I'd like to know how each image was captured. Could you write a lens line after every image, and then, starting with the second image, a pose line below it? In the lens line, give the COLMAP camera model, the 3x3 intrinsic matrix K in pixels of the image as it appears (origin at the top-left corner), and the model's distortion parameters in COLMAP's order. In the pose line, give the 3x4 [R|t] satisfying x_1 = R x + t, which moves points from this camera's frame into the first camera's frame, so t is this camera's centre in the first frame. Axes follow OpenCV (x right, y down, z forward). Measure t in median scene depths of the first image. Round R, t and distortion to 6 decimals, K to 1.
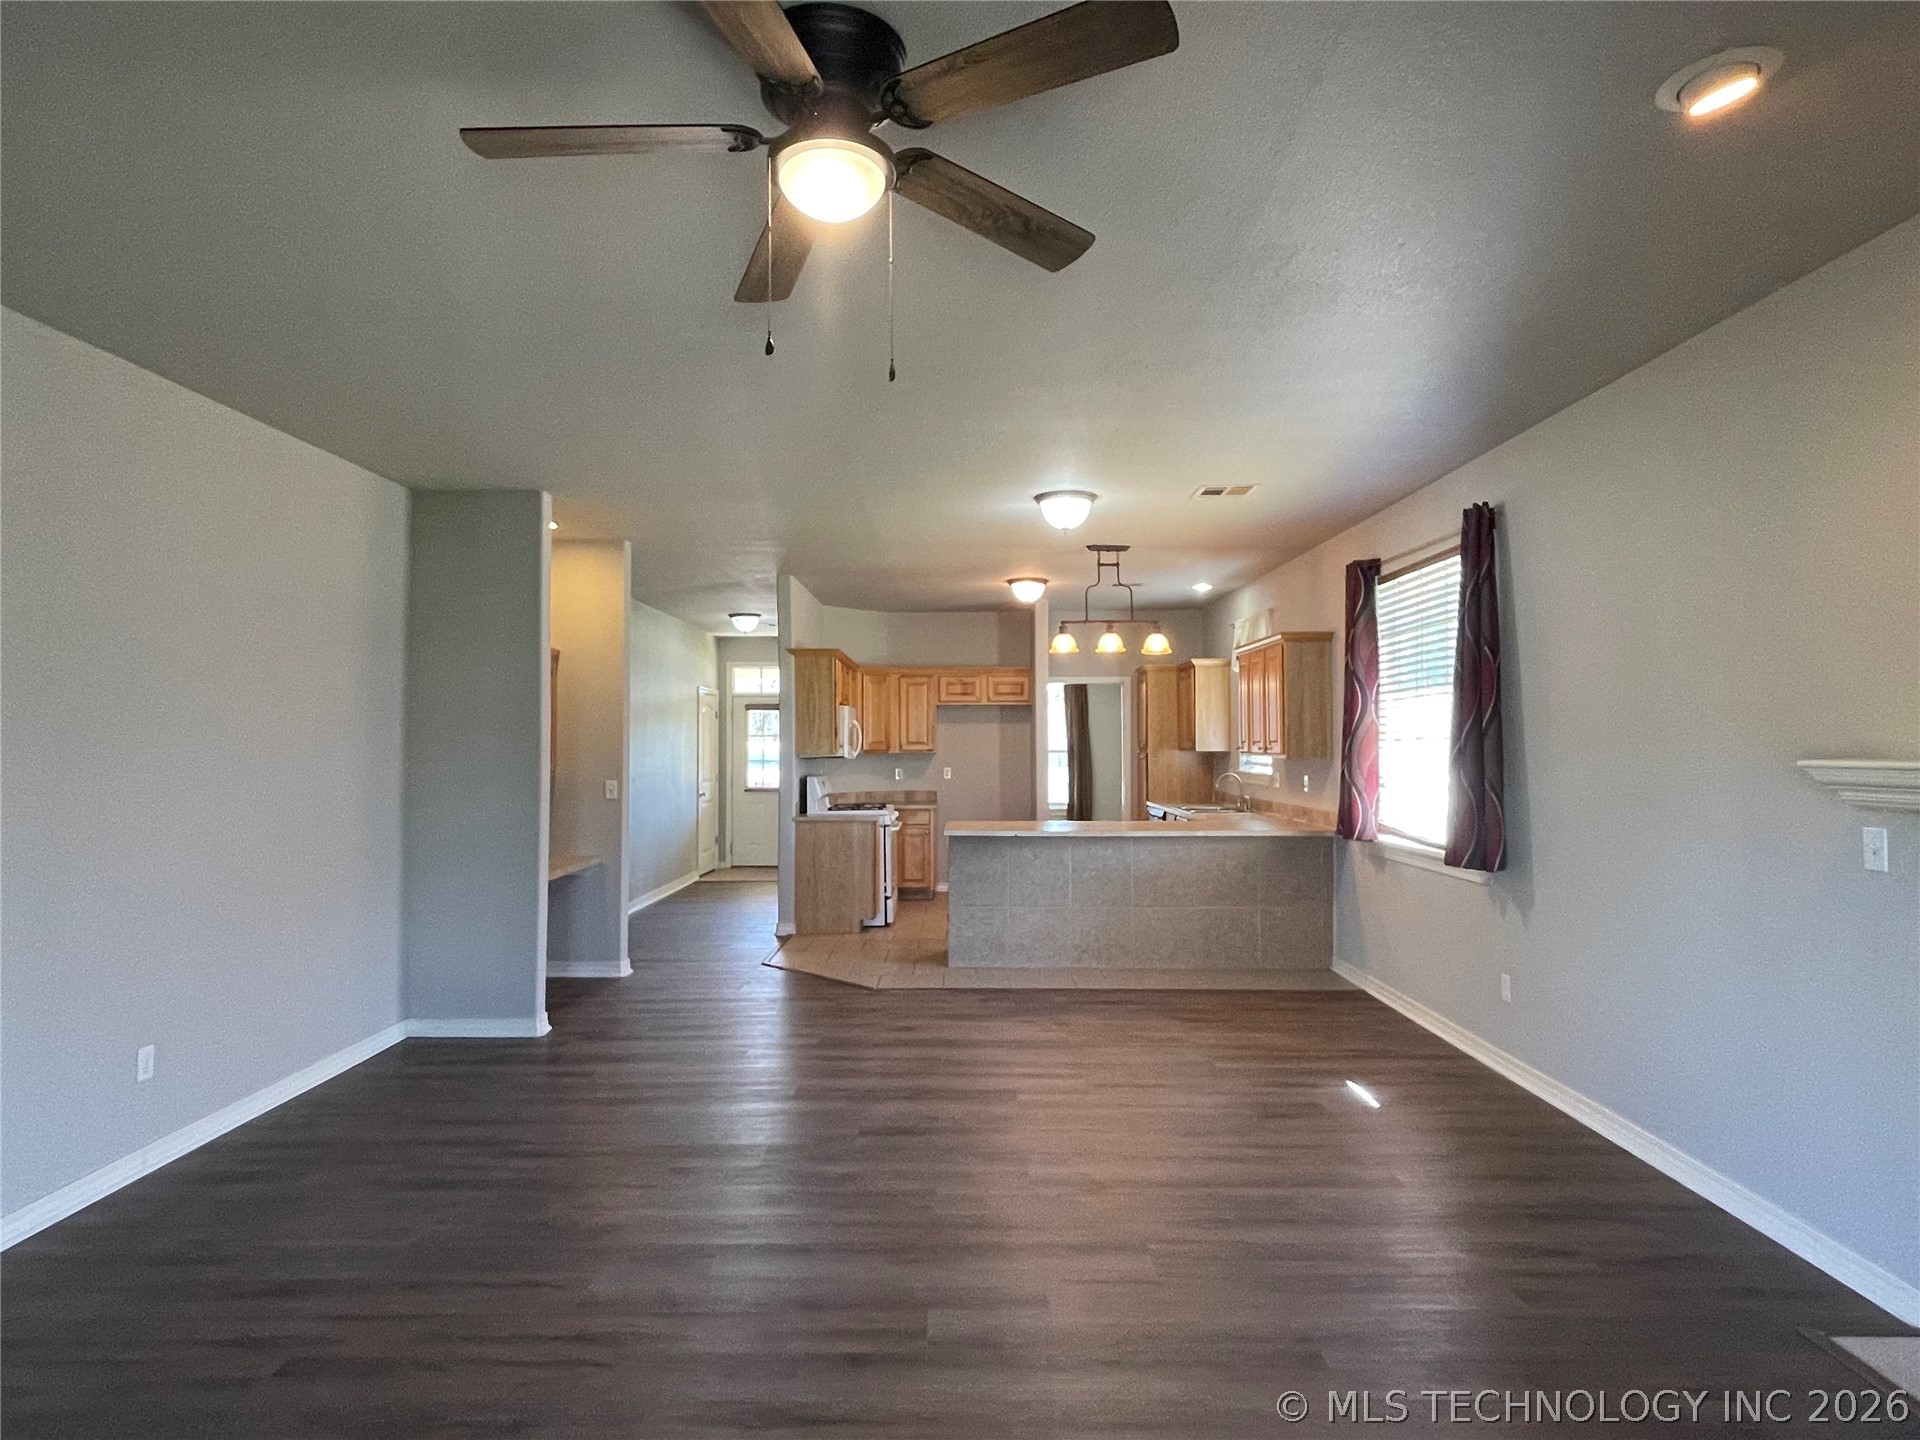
lens RADIAL K [[1039.3, 0, 940.0], [0, 1039.3, 711.1], [0, 0, 1]] dist [0.053543, -0.071752]
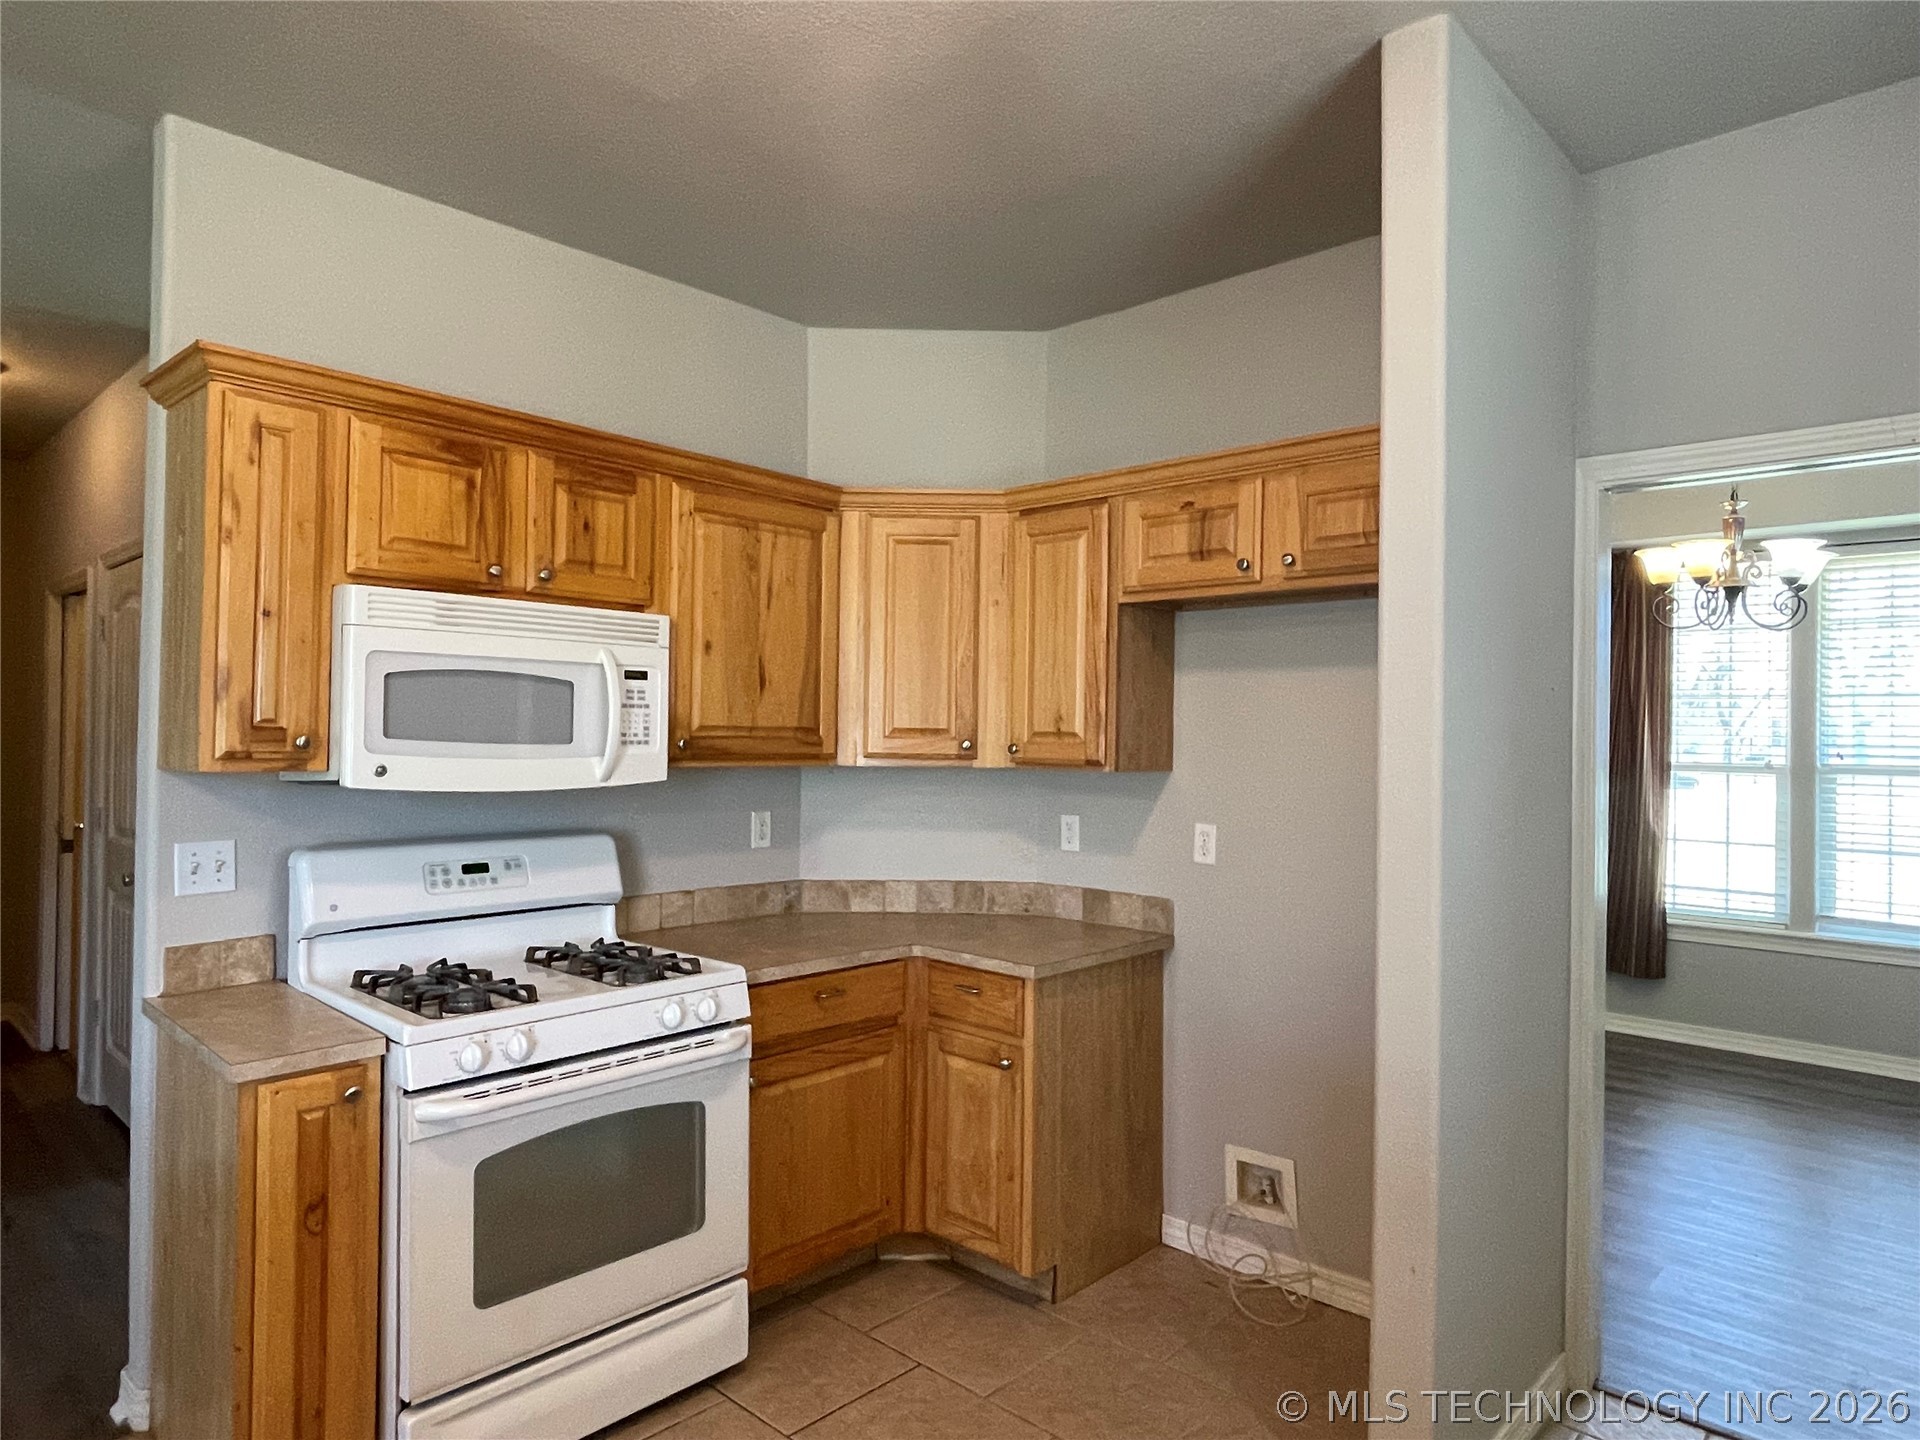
lens RADIAL K [[1136.9, 0, 951.0], [0, 1136.9, 715.1], [0, 0, 1]] dist [-0.002371, -0.002678]
pose [[0.741389, 0.002758, -0.671070, 0.245906], [0.007532, 0.999894, 0.012431, 0.029744], [0.671033, -0.014271, 0.741290, 1.064893]]
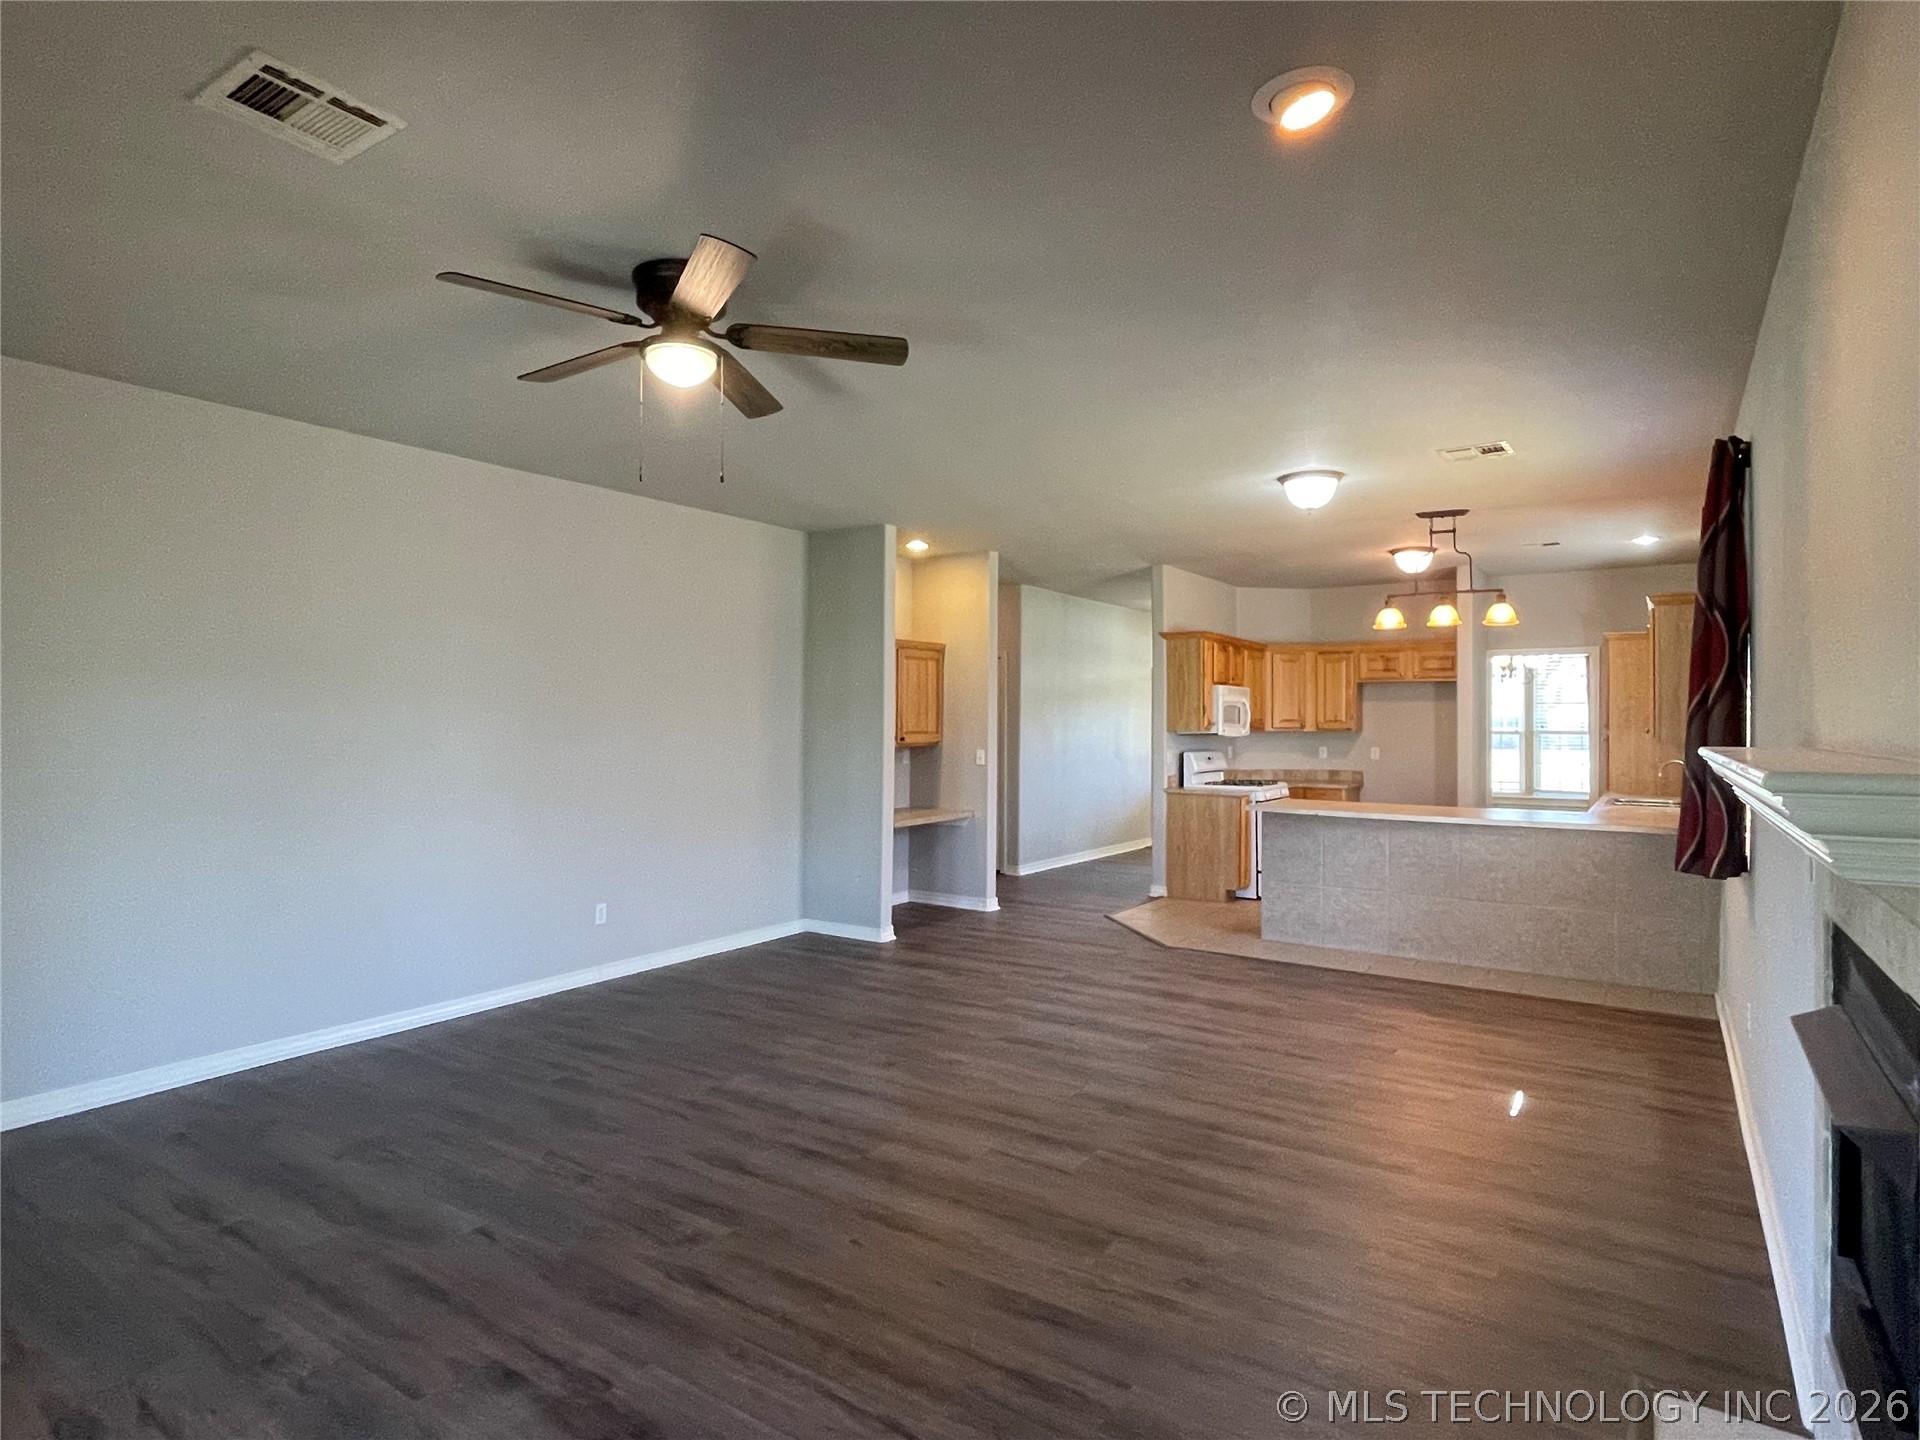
lens RADIAL K [[1032.6, 0, 940.2], [0, 1032.6, 707.5], [0, 0, 1]] dist [-0.004439, -0.000525]
pose [[0.830495, 0.000395, -0.557026, 0.302216], [0.010526, 0.999810, 0.016403, -0.002976], [0.556927, -0.019486, 0.830333, -0.019642]]
